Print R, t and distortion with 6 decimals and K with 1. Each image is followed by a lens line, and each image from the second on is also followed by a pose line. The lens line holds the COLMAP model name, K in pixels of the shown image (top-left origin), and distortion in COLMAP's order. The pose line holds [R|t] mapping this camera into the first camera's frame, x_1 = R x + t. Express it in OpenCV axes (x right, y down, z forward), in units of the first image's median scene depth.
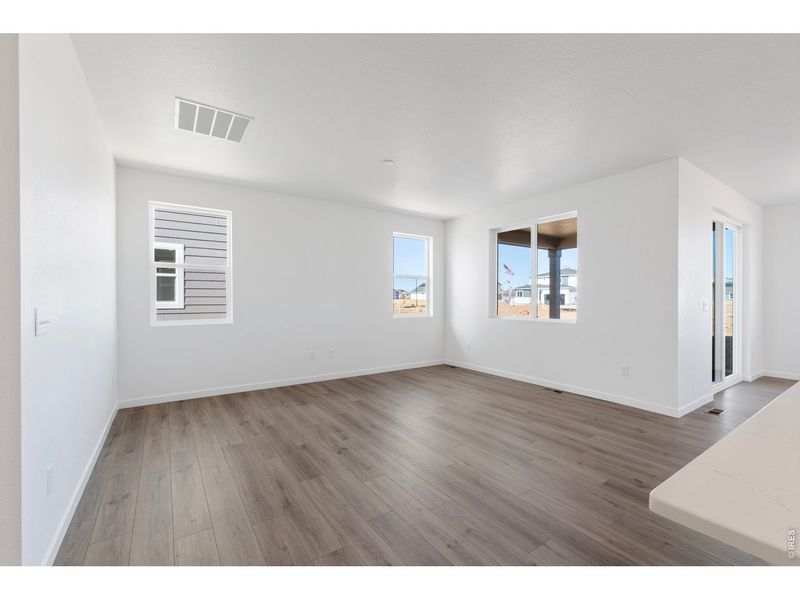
lens RADIAL K [[349.1, 0, 400.0], [0, 349.1, 300.0], [0, 0, 1]] dist [-0.002394, -0.000362]
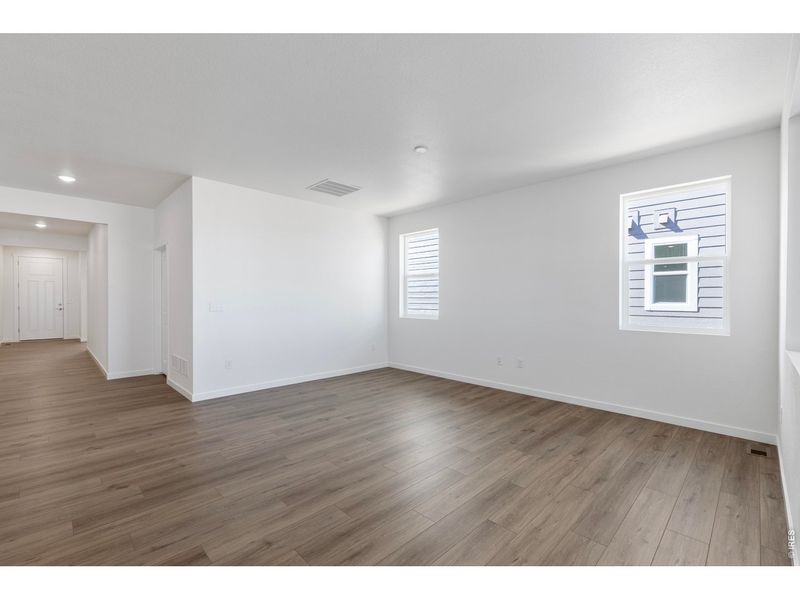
lens RADIAL K [[358.7, 0, 385.2], [0, 358.7, 274.6], [0, 0, 1]] dist [0.048440, -0.000065]
pose [[0.151301, -0.067806, -0.986159, 0.763737], [-0.003859, 0.997596, -0.069185, 0.004982], [0.988480, 0.014274, 0.150676, 0.664465]]
